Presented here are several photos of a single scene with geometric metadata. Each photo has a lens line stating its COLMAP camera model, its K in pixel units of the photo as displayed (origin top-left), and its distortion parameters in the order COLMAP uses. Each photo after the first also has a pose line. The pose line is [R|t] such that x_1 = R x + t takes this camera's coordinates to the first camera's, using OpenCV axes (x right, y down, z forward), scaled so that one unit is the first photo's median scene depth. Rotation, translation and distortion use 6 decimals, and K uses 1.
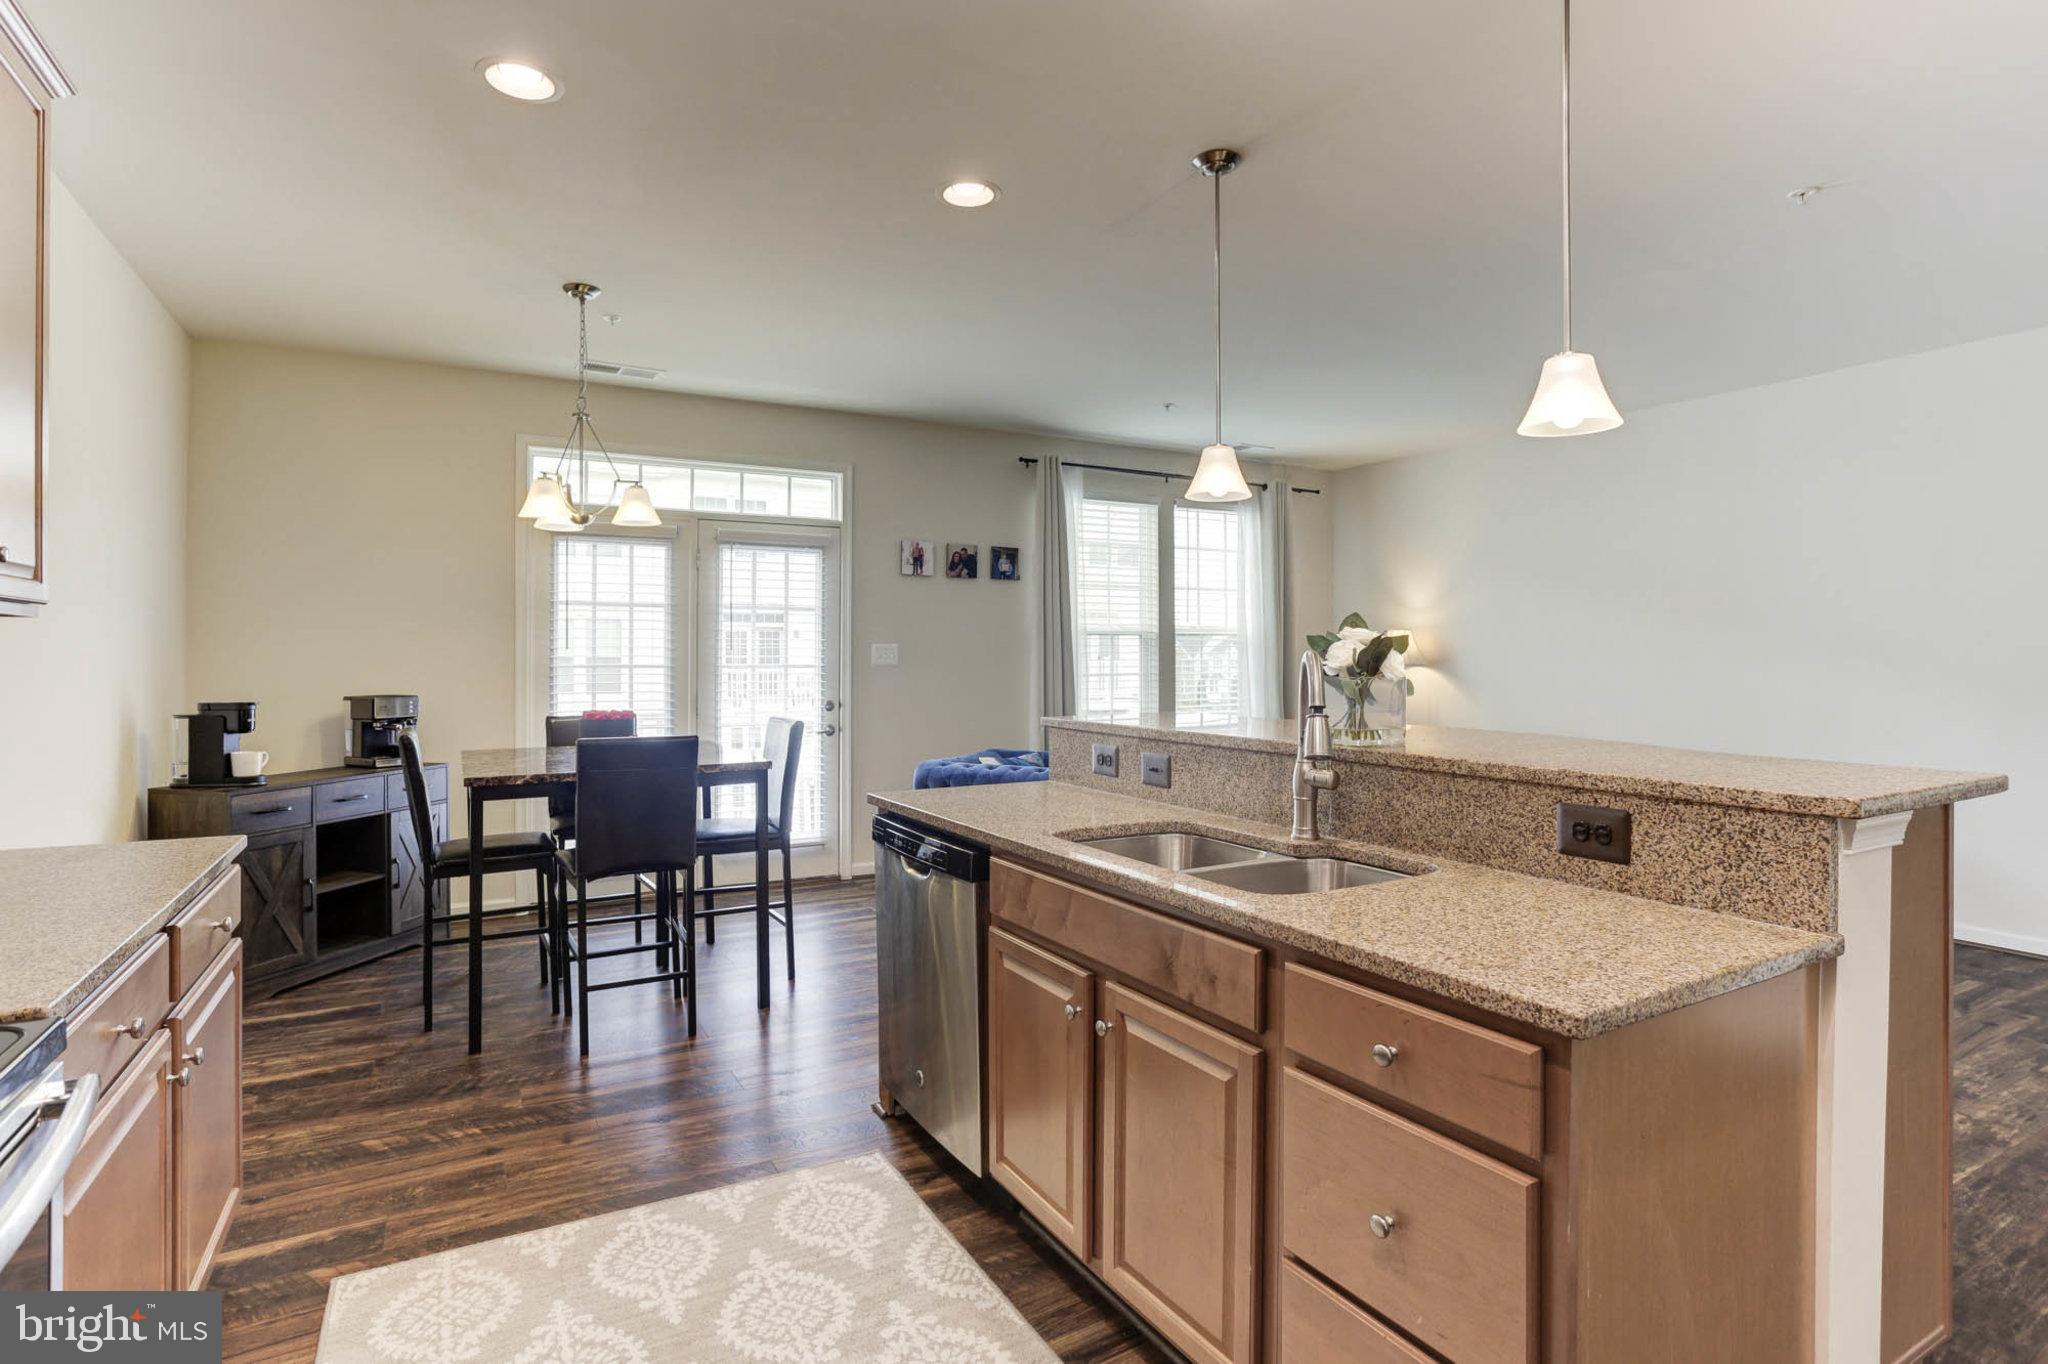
lens RADIAL K [[1030.5, 0, 1026.8], [0, 1030.5, 667.9], [0, 0, 1]] dist [-0.026771, -0.000005]
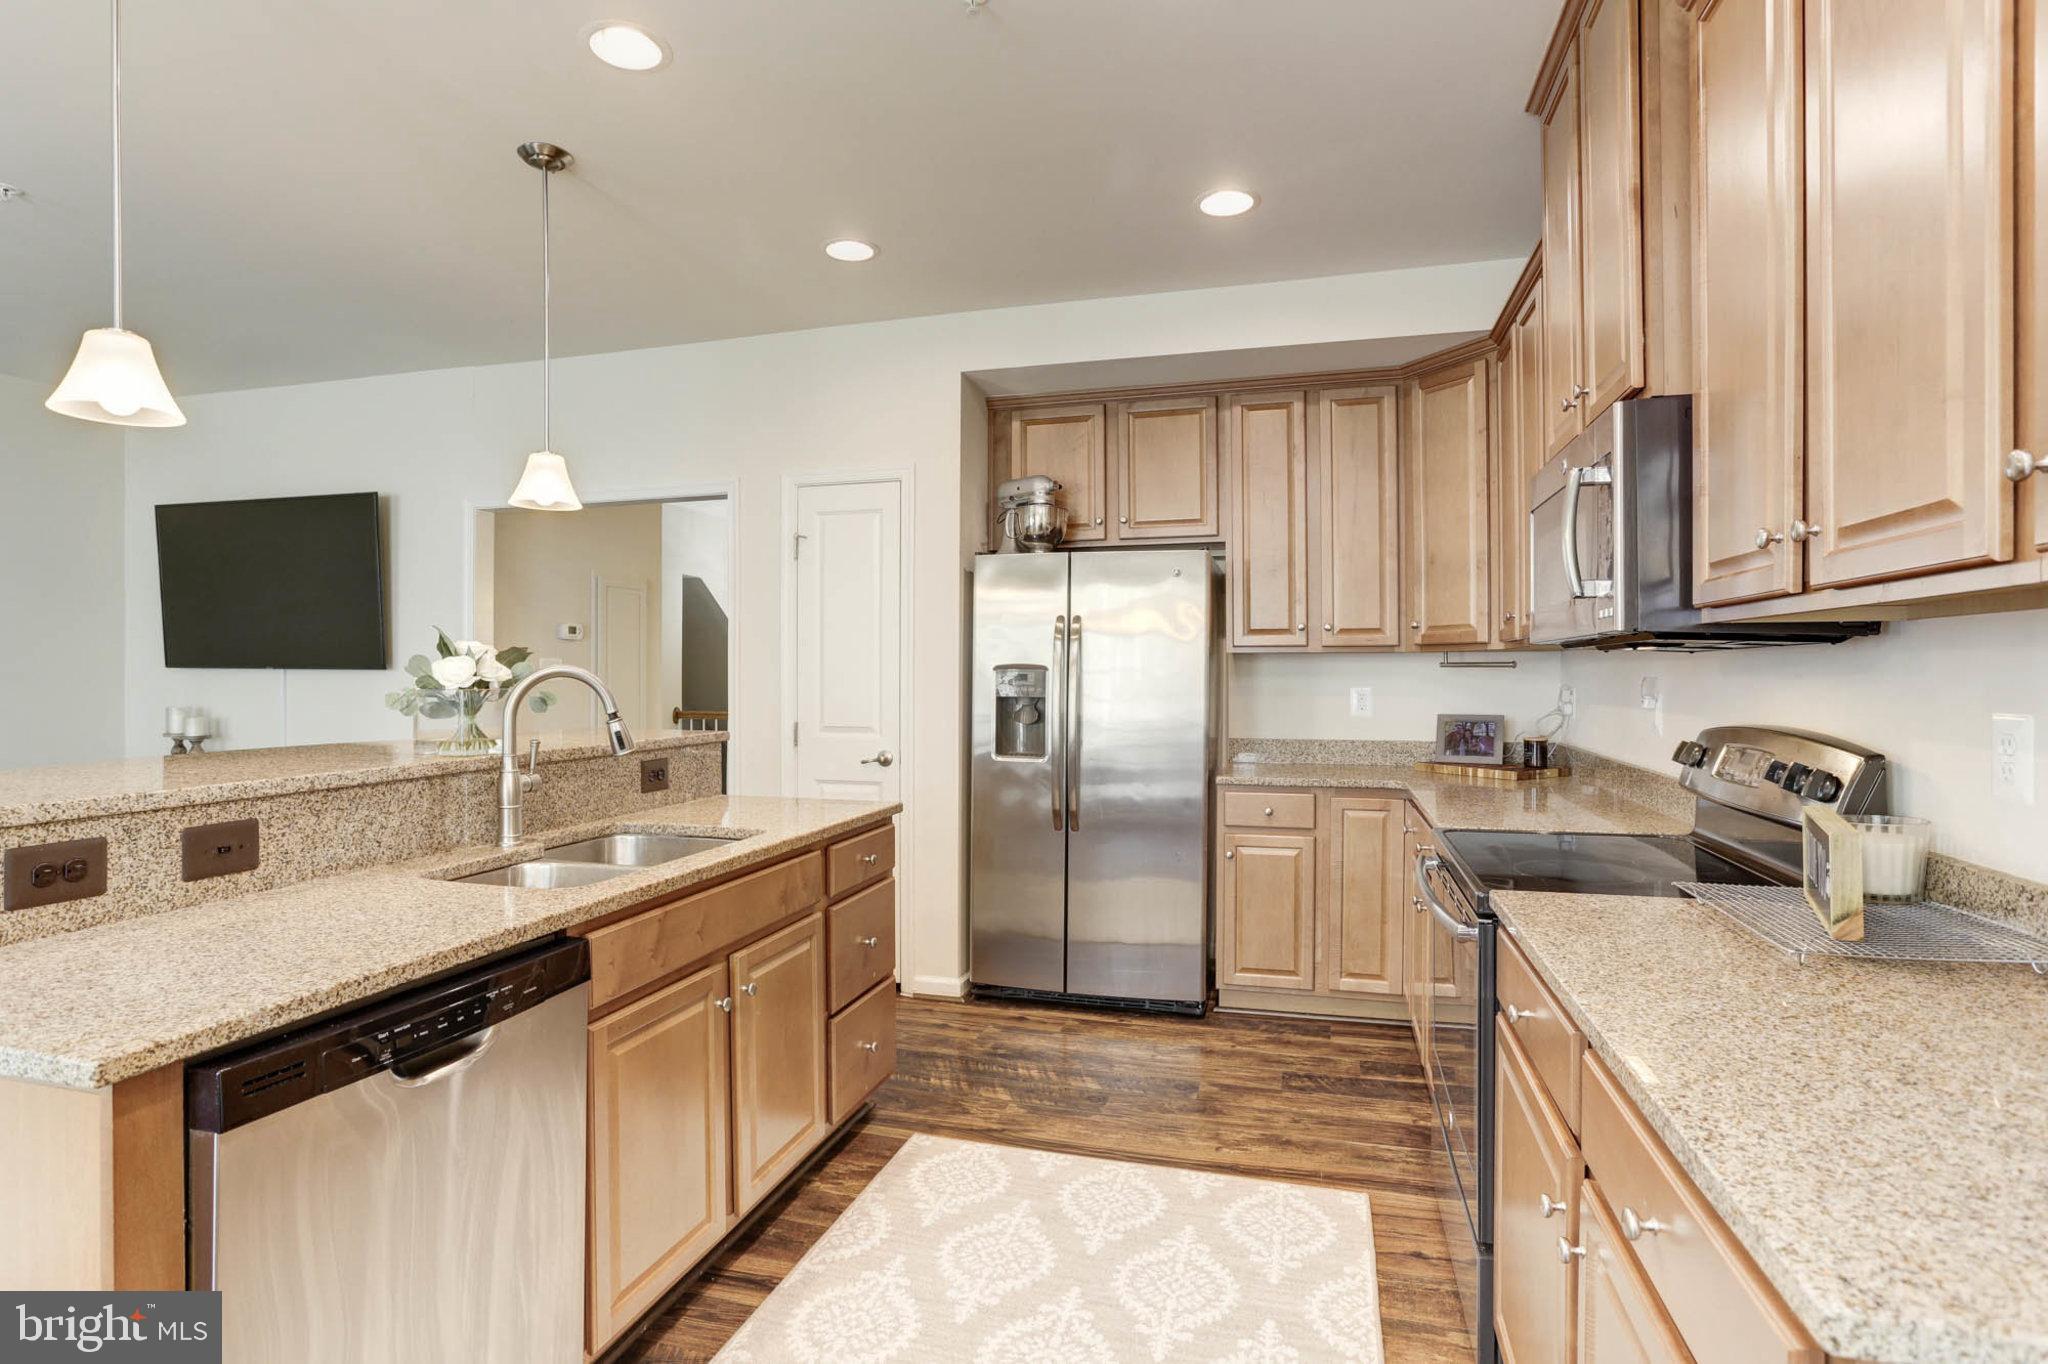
lens RADIAL K [[1030.5, 0, 1026.8], [0, 1030.5, 667.9], [0, 0, 1]] dist [-0.026771, -0.000005]
pose [[-0.701759, 0.001870, 0.712412, -0.308284], [0.009192, 0.999937, 0.006429, -0.005590], [-0.712355, 0.011060, -0.701732, 0.502725]]
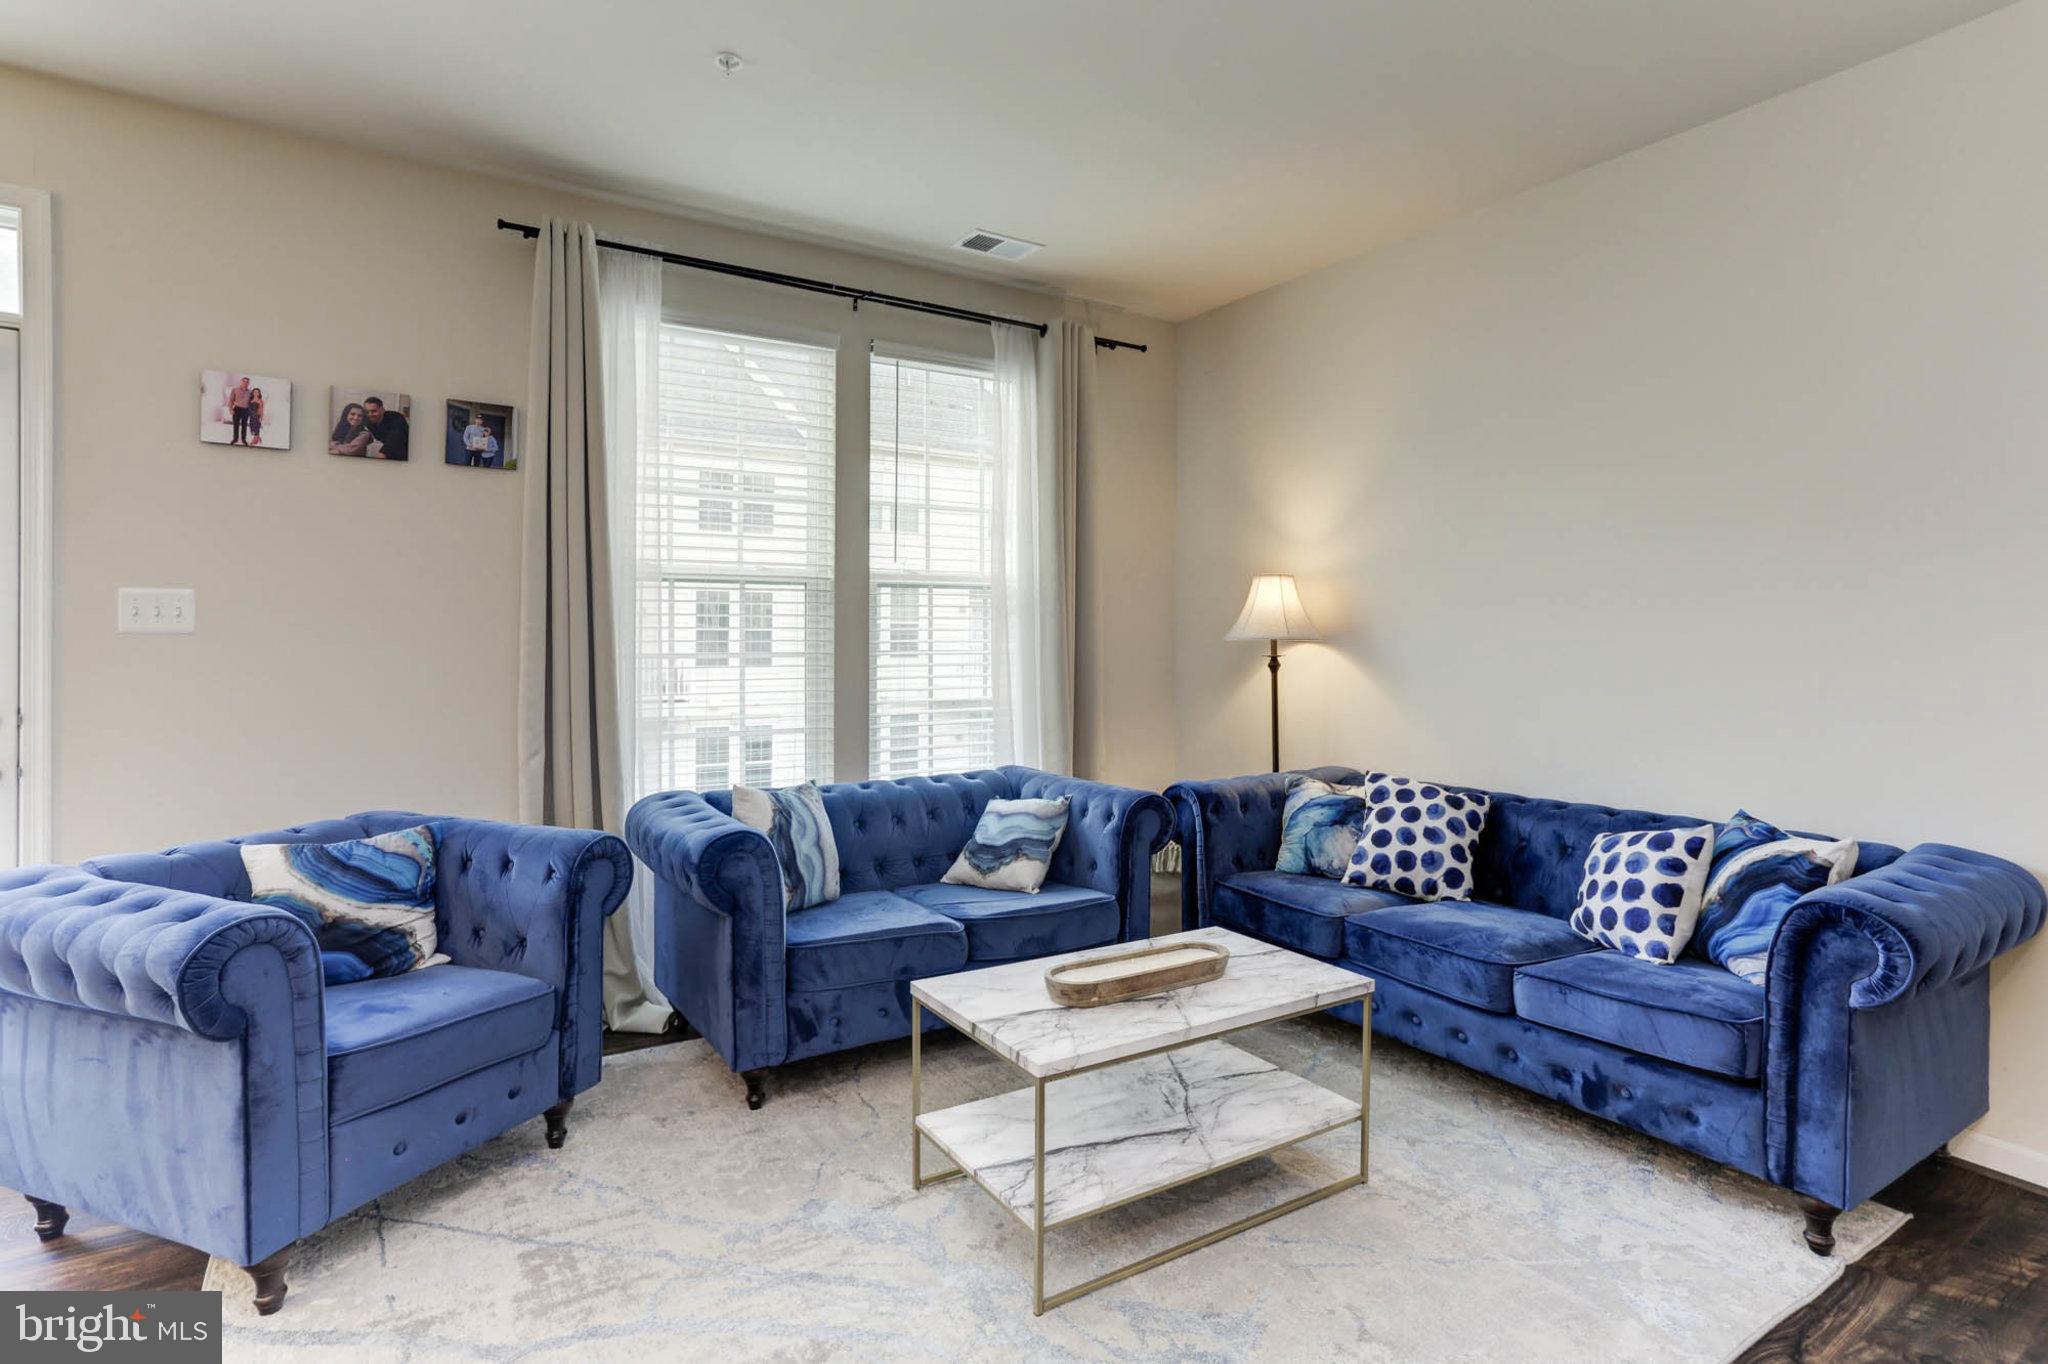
lens RADIAL K [[1038.5, 0, 1023.0], [0, 1038.5, 637.5], [0, 0, 1]] dist [-0.005278, 0.000076]
pose [[0.999220, 0.006184, 0.039011, 0.232006], [-0.005849, 0.999945, -0.008712, 0.001294], [-0.039063, 0.008477, 0.999201, 0.492048]]
